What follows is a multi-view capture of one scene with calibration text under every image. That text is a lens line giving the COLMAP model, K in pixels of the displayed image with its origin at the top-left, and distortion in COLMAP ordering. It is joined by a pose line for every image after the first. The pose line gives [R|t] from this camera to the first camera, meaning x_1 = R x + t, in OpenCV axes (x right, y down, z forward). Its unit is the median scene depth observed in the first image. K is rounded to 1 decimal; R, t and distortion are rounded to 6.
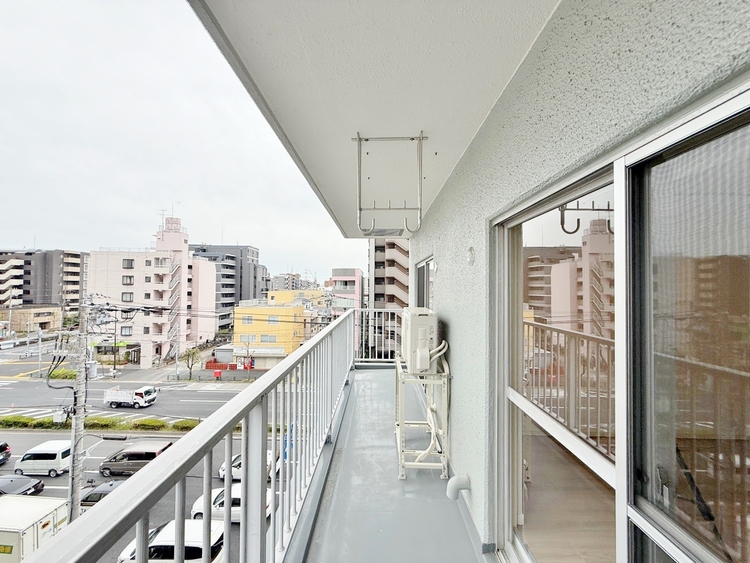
lens RADIAL K [[298.0, 0, 372.5], [0, 298.0, 280.8], [0, 0, 1]] dist [-0.000931, 0.000701]
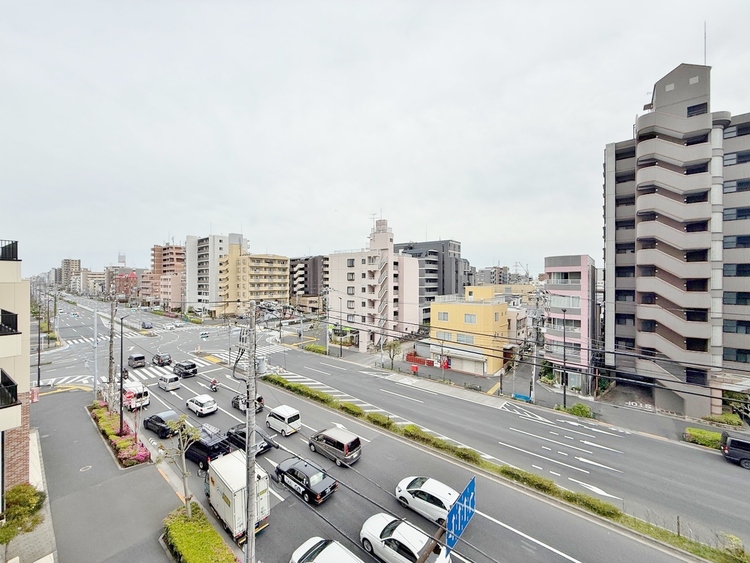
lens RADIAL K [[298.0, 0, 372.5], [0, 298.0, 280.8], [0, 0, 1]] dist [-0.000931, 0.000701]
pose [[0.783024, -0.007533, -0.621946, -0.004173], [0.019490, 0.999733, 0.012428, 0.001845], [0.621686, -0.021853, 0.782962, 0.109197]]
